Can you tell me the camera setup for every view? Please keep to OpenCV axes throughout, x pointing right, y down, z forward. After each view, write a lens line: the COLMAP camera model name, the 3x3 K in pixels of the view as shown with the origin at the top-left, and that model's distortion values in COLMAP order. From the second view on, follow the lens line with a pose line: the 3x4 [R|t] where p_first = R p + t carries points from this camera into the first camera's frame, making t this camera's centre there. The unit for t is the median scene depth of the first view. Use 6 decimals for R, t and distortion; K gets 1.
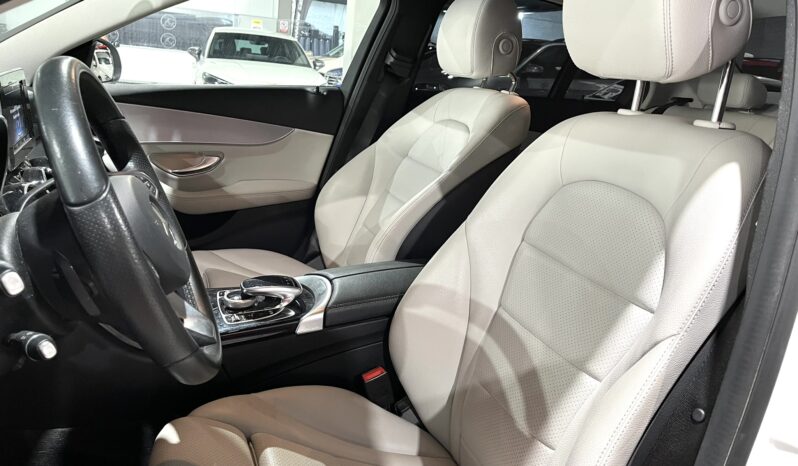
lens RADIAL K [[615.7, 0, 400.0], [0, 615.7, 235.3], [0, 0, 1]] dist [0.042777, -0.064970]
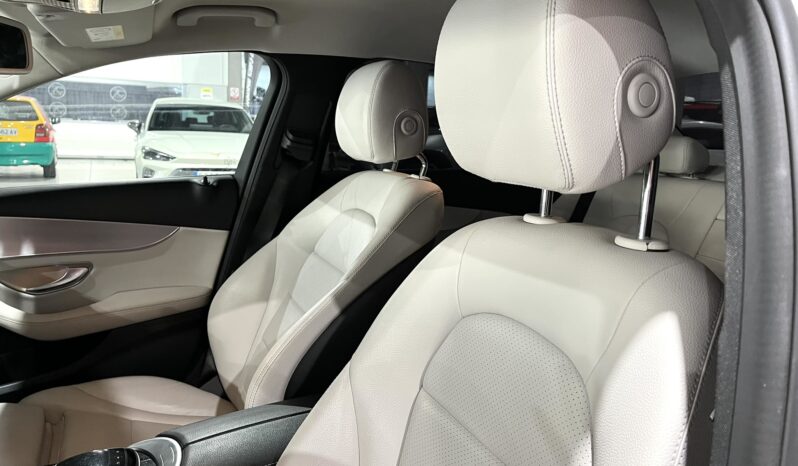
lens RADIAL K [[615.7, 0, 412.0], [0, 615.7, 234.9], [0, 0, 1]] dist [0.042777, -0.064970]
pose [[0.995407, -0.064166, 0.071042, 0.090201], [0.070109, 0.993946, -0.084593, -0.070831], [-0.065184, 0.089185, 0.993880, 0.140623]]
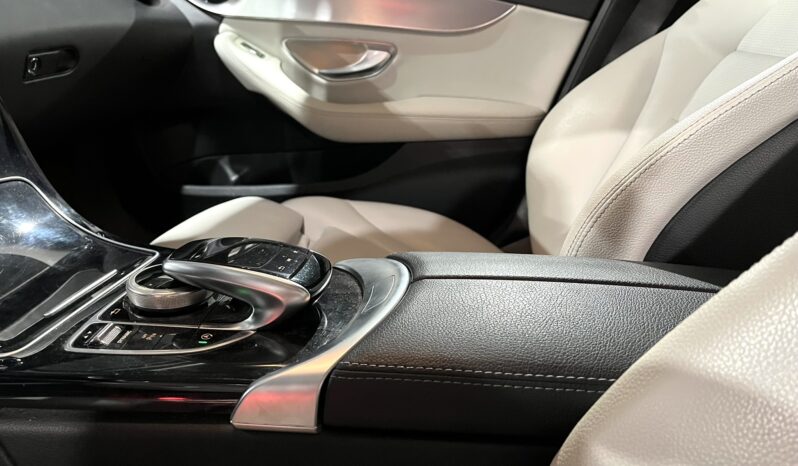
lens RADIAL K [[615.7, 0, 405.4], [0, 615.7, 229.2], [0, 0, 1]] dist [0.042777, -0.064970]
pose [[0.880388, 0.145227, -0.451471, 0.024671], [-0.144176, 0.988862, 0.036944, 0.022796], [0.451808, 0.032566, 0.891521, 0.479773]]
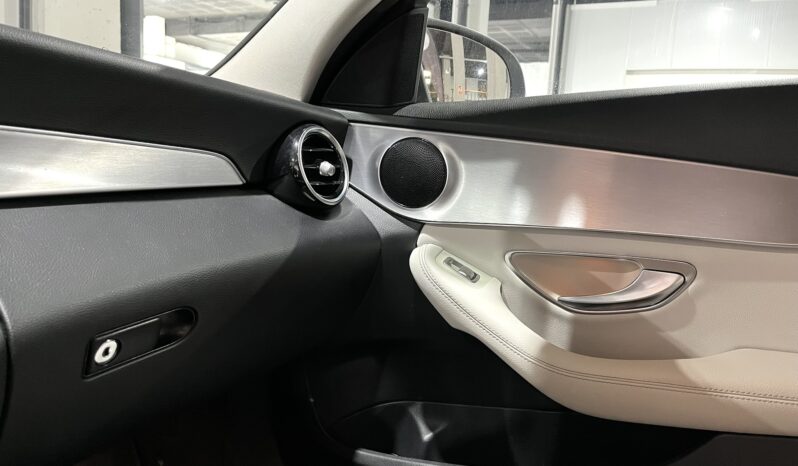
lens RADIAL K [[615.7, 0, 399.6], [0, 615.7, 235.9], [0, 0, 1]] dist [0.042777, -0.064970]
pose [[0.679501, 0.031652, -0.732992, -0.138920], [-0.187665, 0.973331, -0.131939, -0.070169], [0.709268, 0.227210, 0.667319, 0.642835]]
